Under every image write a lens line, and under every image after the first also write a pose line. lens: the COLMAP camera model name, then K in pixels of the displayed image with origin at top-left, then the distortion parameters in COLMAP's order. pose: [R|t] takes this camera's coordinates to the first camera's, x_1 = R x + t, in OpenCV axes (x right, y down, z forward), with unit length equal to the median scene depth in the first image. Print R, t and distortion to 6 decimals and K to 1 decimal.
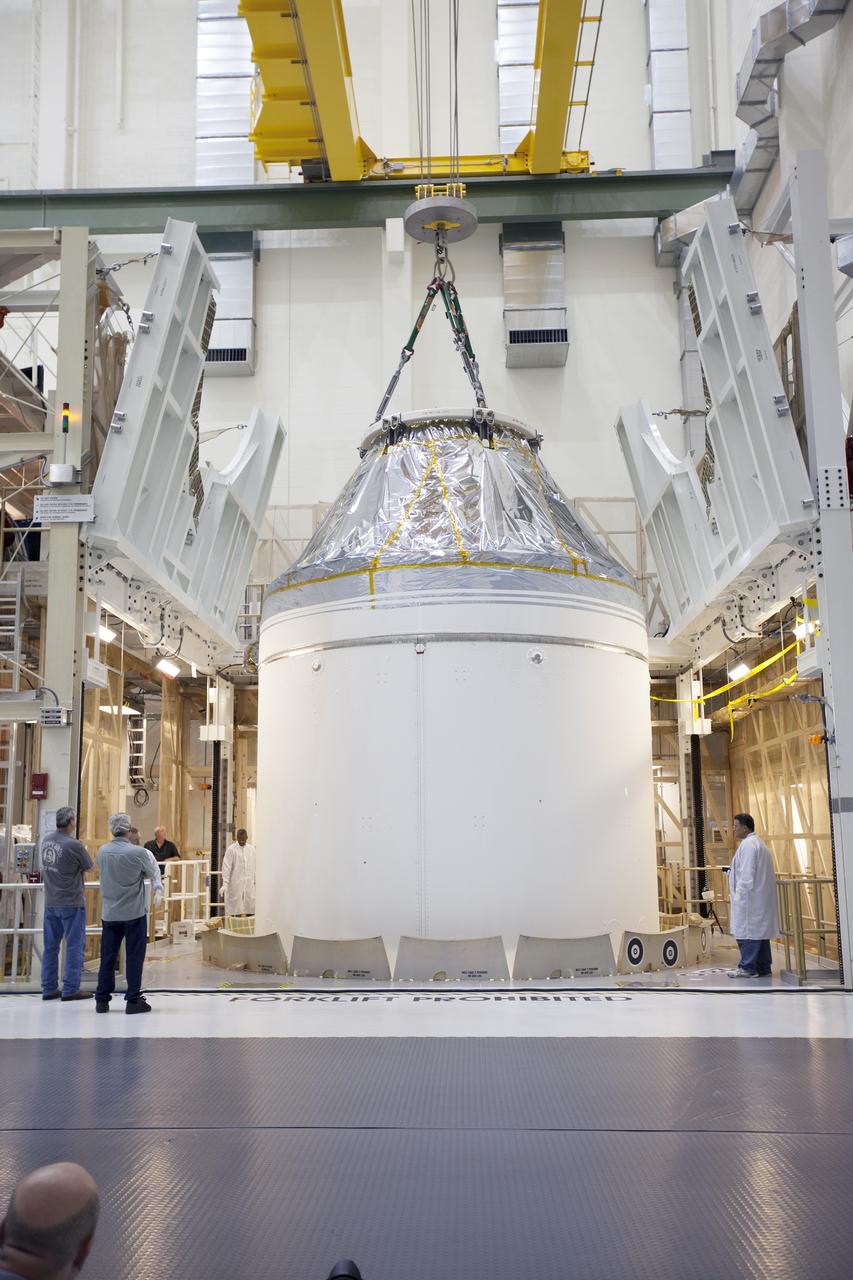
lens RADIAL K [[1201.1, 0, 426.8], [0, 1201.1, 654.5], [0, 0, 1]] dist [0.043032, 0.011056]
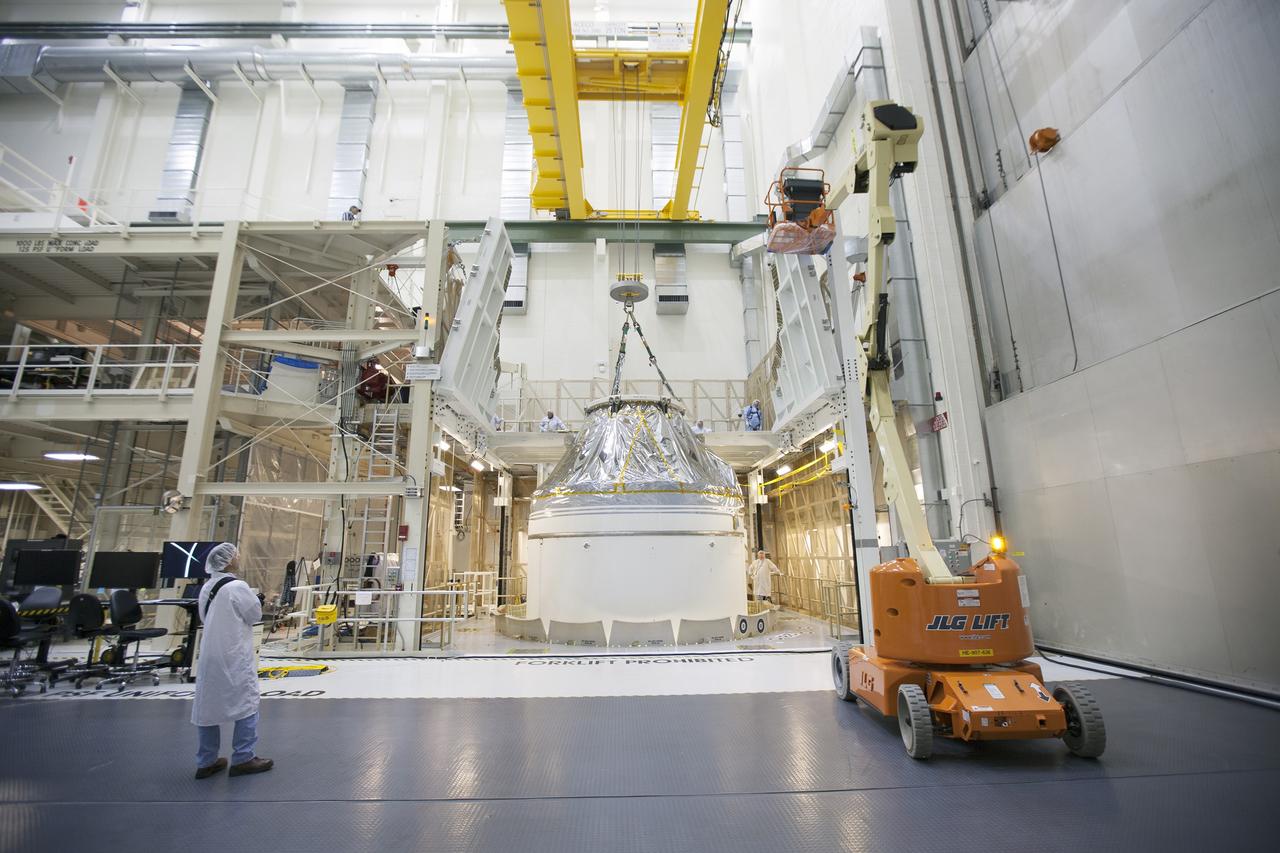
lens RADIAL K [[579.7, 0, 645.4], [0, 579.7, 421.7], [0, 0, 1]] dist [-0.054781, 0.000493]
pose [[0.996948, 0.014189, 0.076773, -0.028681], [-0.008683, 0.997397, -0.071577, 0.004875], [-0.077589, 0.070691, 0.994476, 0.101987]]
